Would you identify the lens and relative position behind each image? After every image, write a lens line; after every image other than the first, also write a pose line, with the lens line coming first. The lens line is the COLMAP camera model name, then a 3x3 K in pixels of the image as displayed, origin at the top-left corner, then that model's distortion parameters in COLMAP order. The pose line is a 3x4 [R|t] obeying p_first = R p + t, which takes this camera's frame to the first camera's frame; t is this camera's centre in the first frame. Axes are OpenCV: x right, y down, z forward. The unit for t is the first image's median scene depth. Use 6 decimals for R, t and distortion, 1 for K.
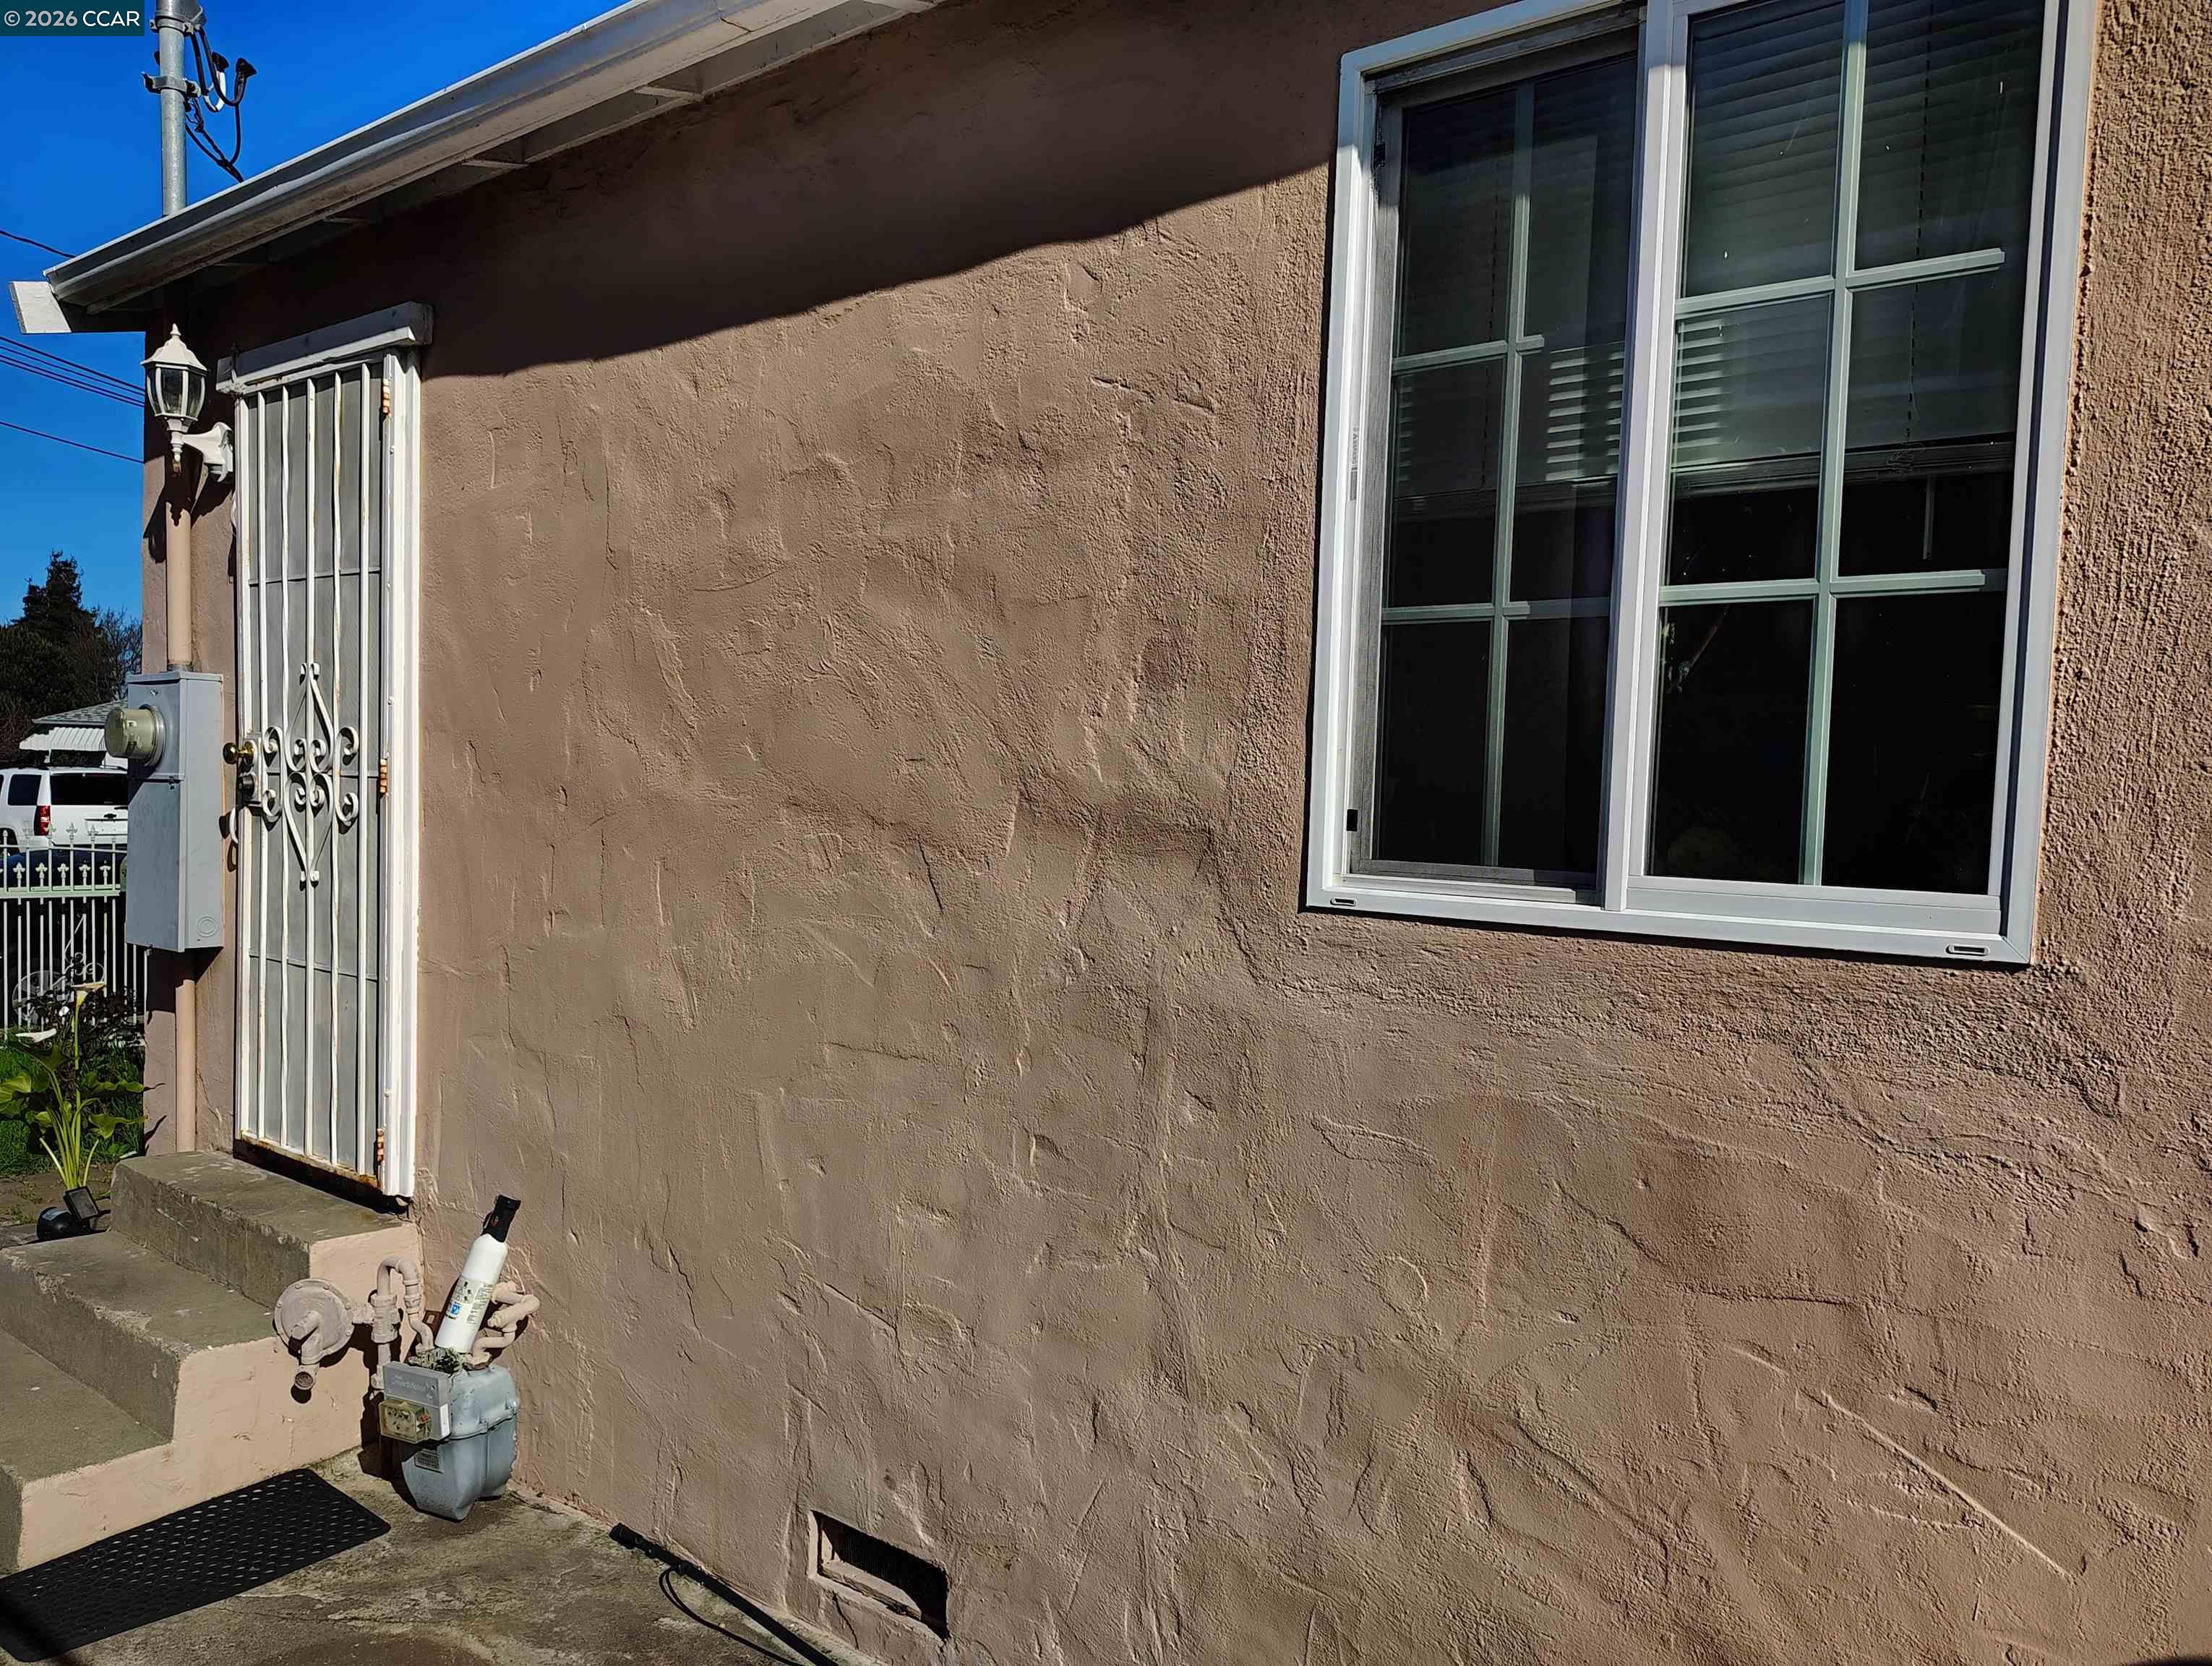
lens RADIAL K [[1605.5, 0, 1052.7], [0, 1605.5, 858.8], [0, 0, 1]] dist [0.027120, 0.000953]
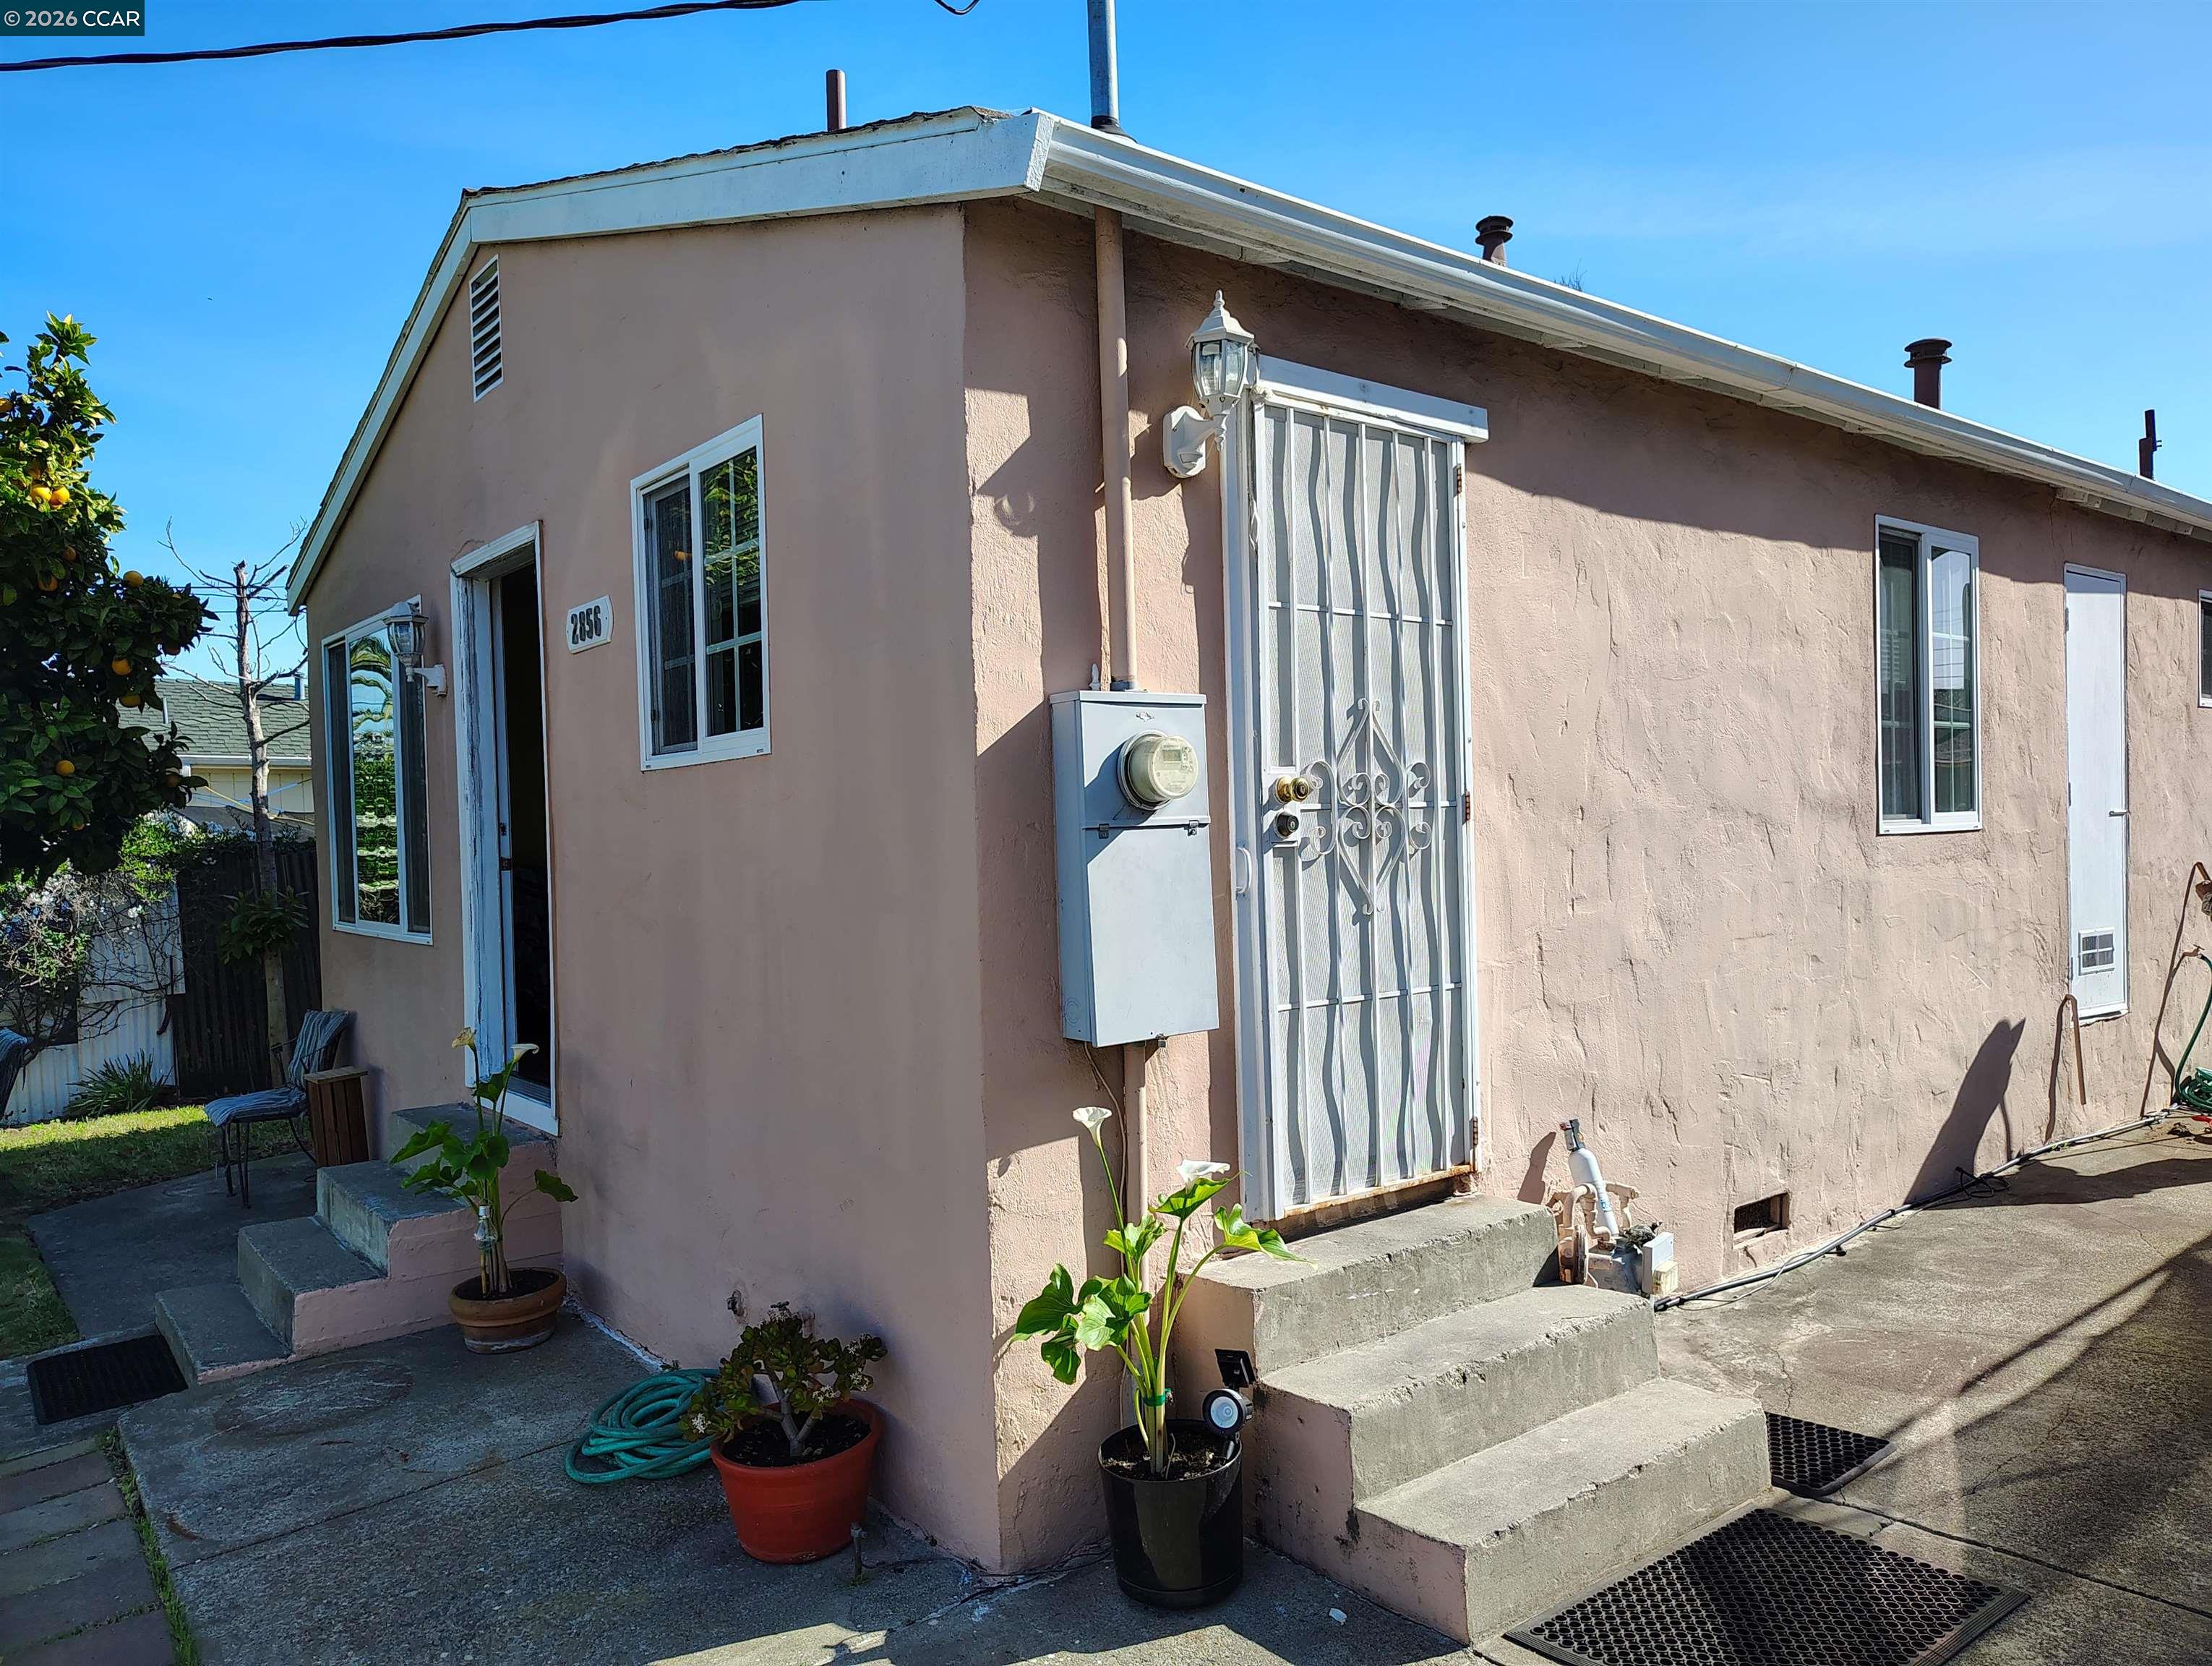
lens RADIAL K [[1605.5, 0, 1052.7], [0, 1605.5, 858.8], [0, 0, 1]] dist [0.027120, 0.000953]
pose [[0.205751, -0.043559, 0.977634, -1.963707], [0.087611, 0.995817, 0.025930, -0.084260], [-0.974675, 0.080317, 0.208707, 1.298939]]
